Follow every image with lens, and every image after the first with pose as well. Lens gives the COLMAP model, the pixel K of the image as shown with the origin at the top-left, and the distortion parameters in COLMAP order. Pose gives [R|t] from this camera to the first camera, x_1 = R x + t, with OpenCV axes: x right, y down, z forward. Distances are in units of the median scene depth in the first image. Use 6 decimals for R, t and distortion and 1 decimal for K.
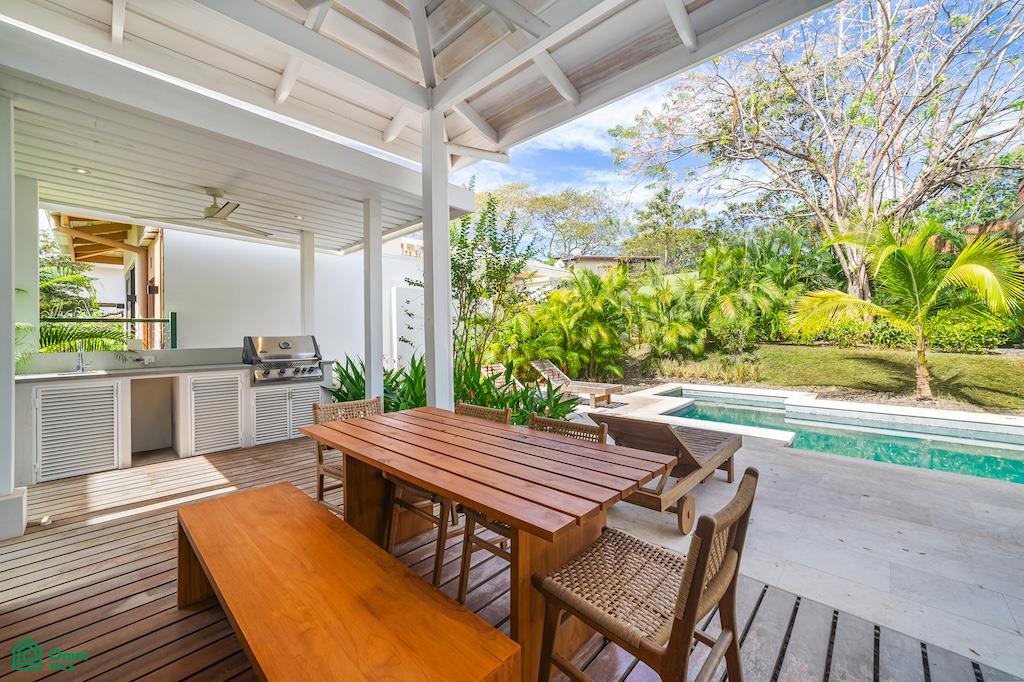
lens RADIAL K [[398.2, 0, 511.2], [0, 398.2, 335.7], [0, 0, 1]] dist [-0.001672, -0.000146]
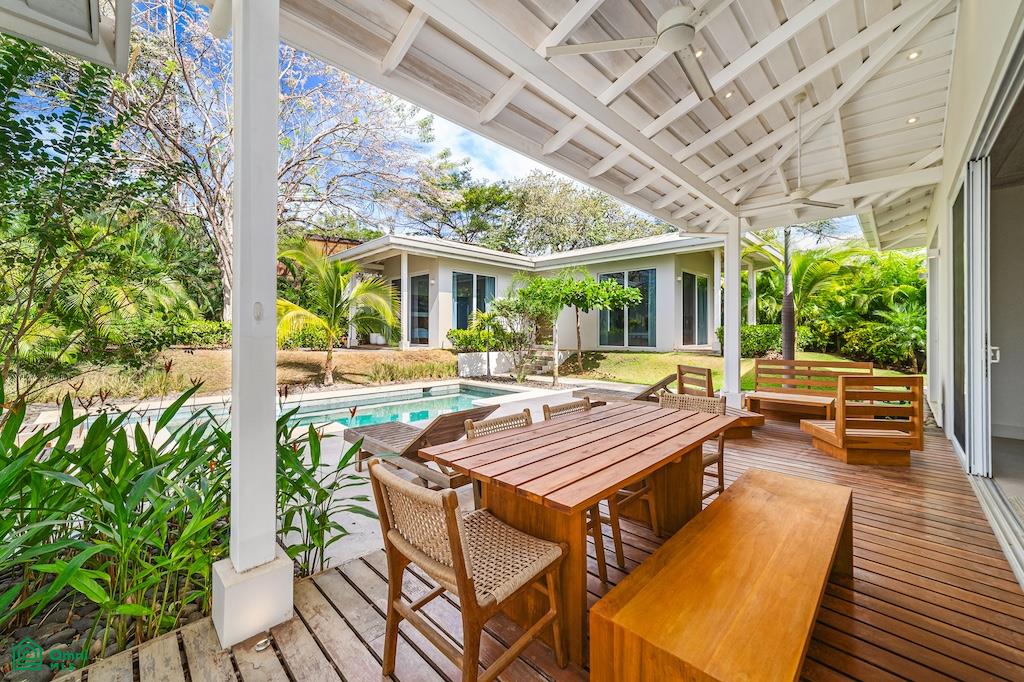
lens RADIAL K [[398.2, 0, 511.2], [0, 398.2, 335.7], [0, 0, 1]] dist [-0.001672, -0.000146]
pose [[0.029698, 0.007010, 0.999534, -0.272453], [-0.001533, 0.999975, -0.006967, -0.002922], [-0.999558, -0.001326, 0.029708, 0.277994]]
